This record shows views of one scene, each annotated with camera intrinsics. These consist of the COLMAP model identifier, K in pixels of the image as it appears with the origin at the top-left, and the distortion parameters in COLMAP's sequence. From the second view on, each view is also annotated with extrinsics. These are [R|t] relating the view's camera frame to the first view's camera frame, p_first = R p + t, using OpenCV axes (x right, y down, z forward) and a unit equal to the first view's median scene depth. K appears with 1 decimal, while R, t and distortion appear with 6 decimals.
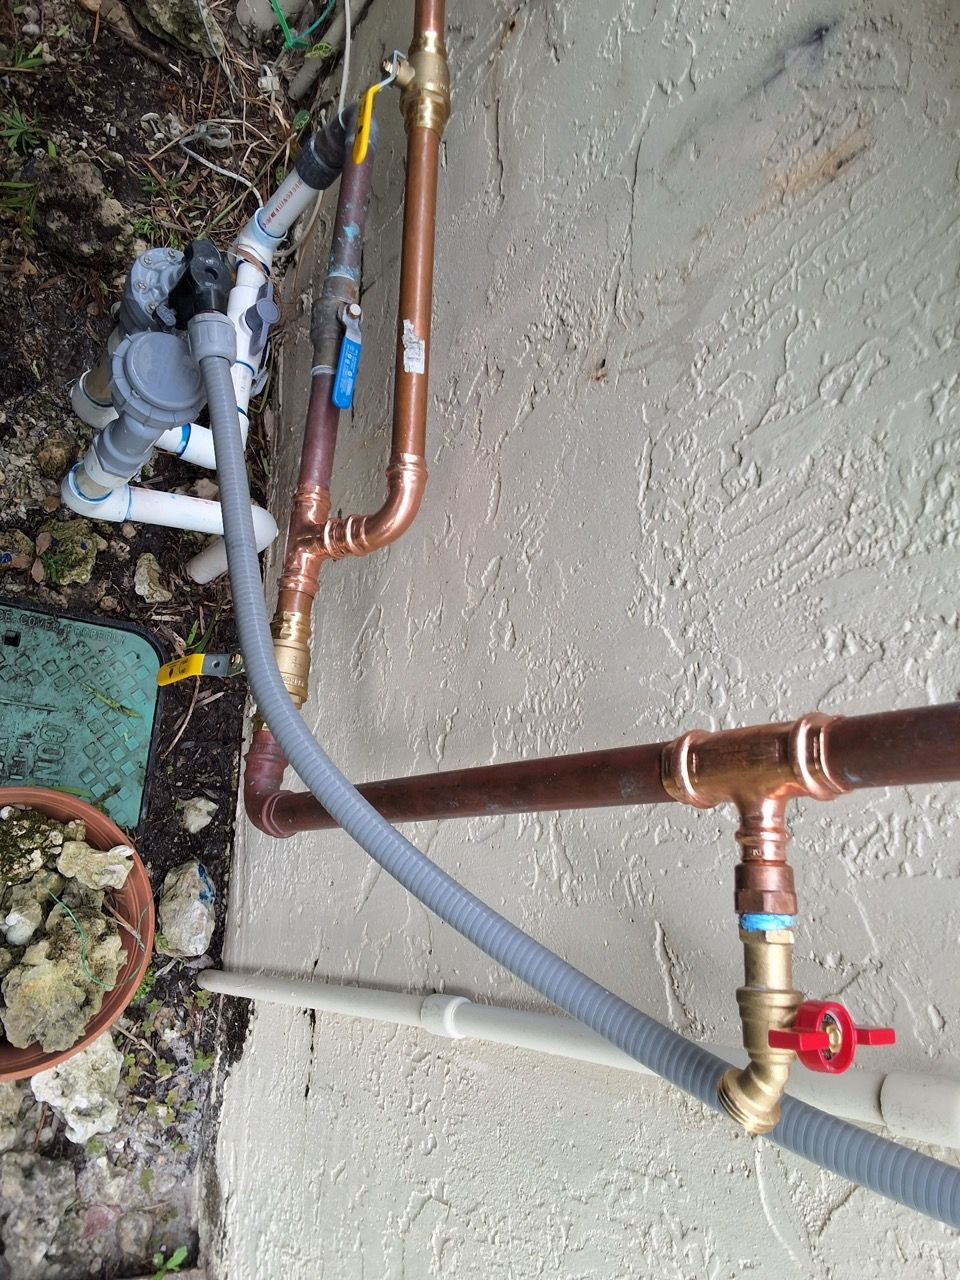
lens RADIAL K [[1023.2, 0, 486.2], [0, 1023.2, 636.9], [0, 0, 1]] dist [0.138356, -0.206193]
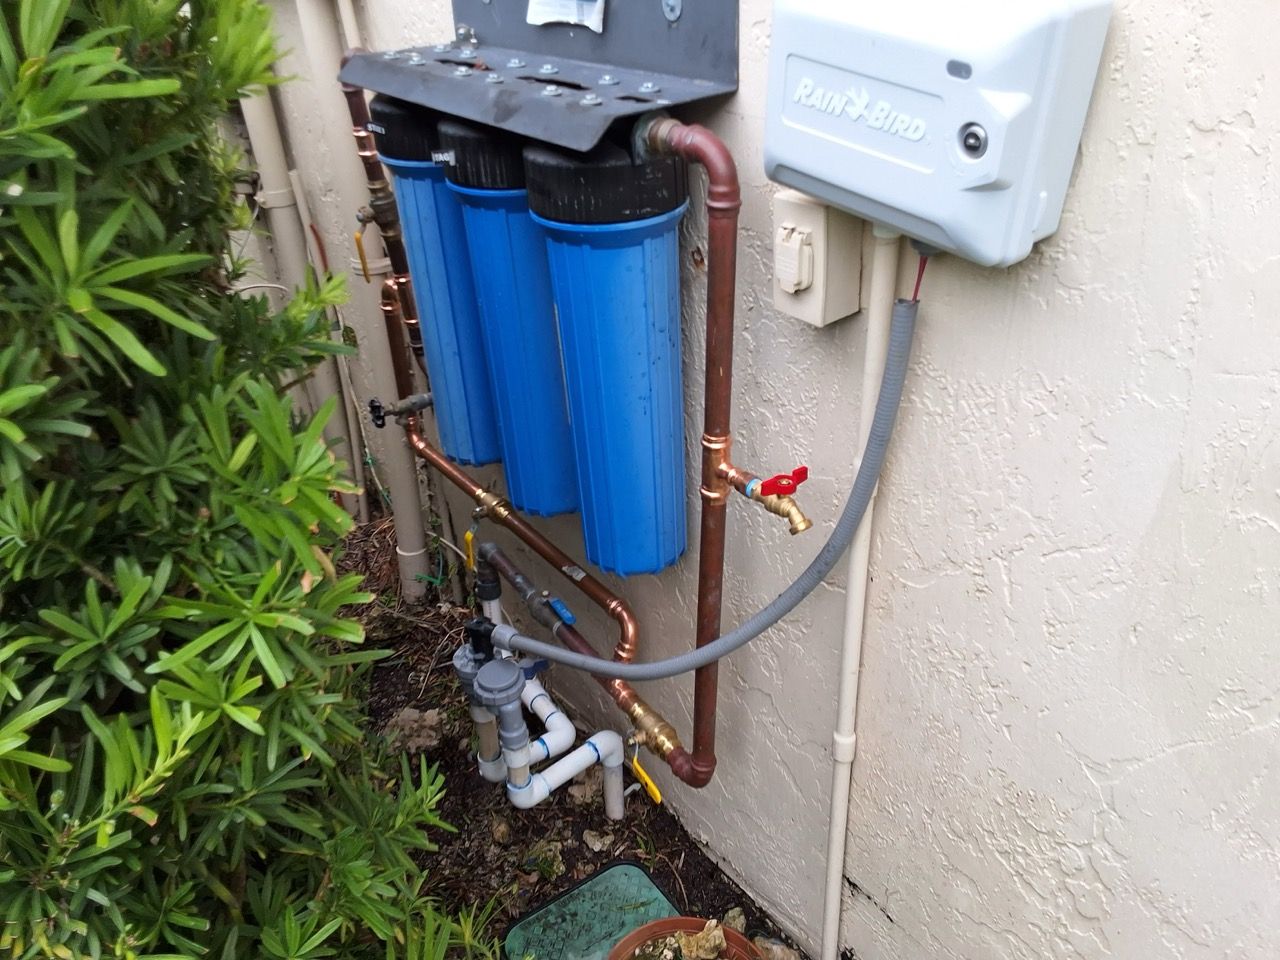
lens RADIAL K [[941.9, 0, 605.3], [0, 941.9, 475.5], [0, 0, 1]] dist [0.123261, -0.148327]
pose [[0.618968, -0.777374, 0.112110, -0.067151], [0.711460, 0.494476, -0.499317, 0.393873], [0.332720, 0.388823, 0.859135, -0.390850]]
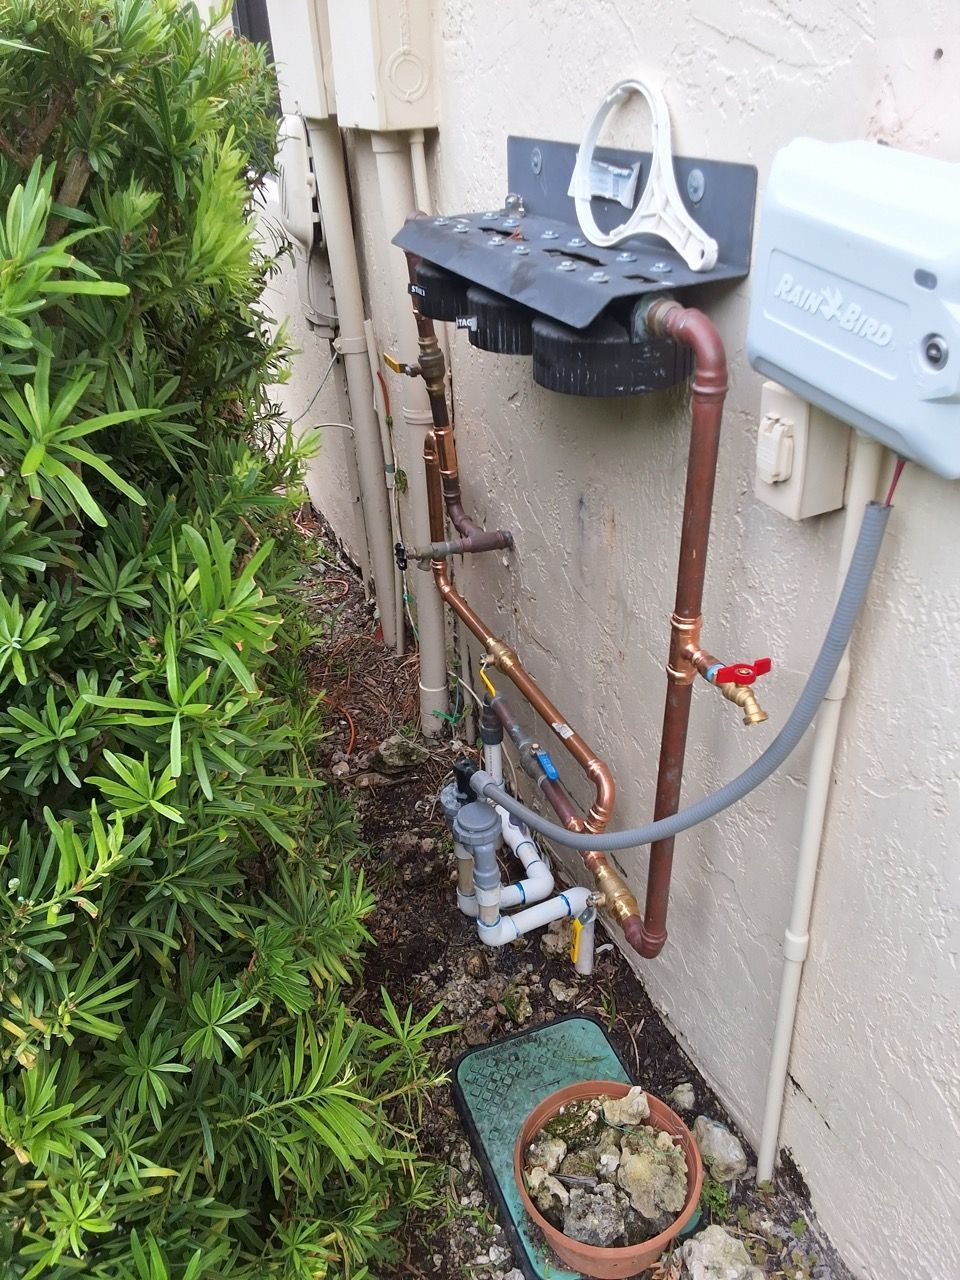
lens RADIAL K [[929.7, 0, 480.9], [0, 929.7, 640.8], [0, 0, 1]] dist [0.121152, -0.144233]
pose [[0.715659, -0.697744, -0.031390, -0.007046], [0.538331, 0.579673, -0.611701, 0.449813], [0.445007, 0.420871, 0.790466, -0.384262]]
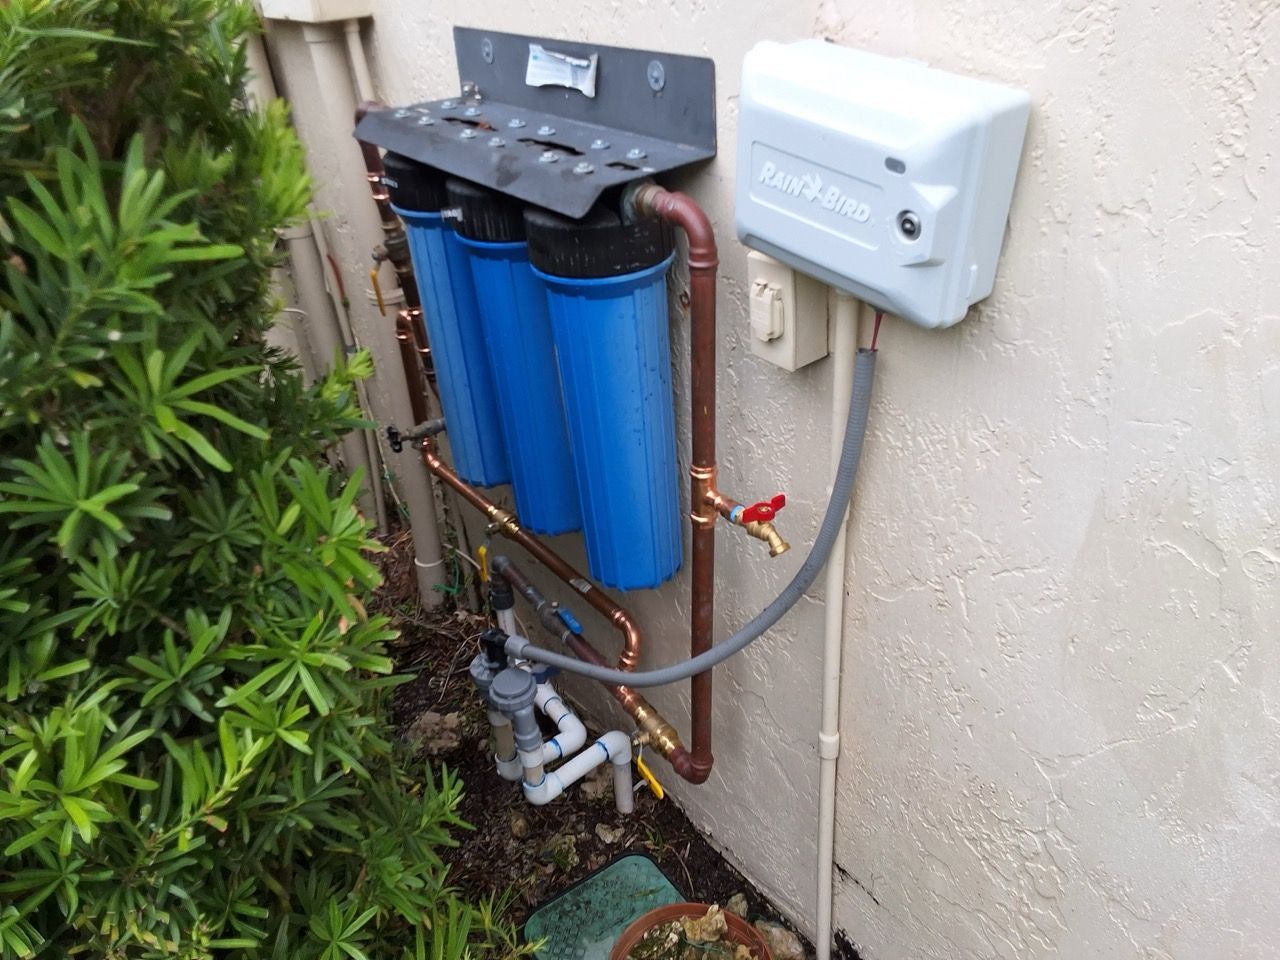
lens RADIAL K [[929.7, 0, 609.4], [0, 929.7, 482.8], [0, 0, 1]] dist [0.121152, -0.144233]
pose [[0.604501, -0.790491, 0.098503, -0.043475], [0.716567, 0.485573, -0.500750, 0.424568], [0.348008, 0.373288, 0.859969, -0.458807]]
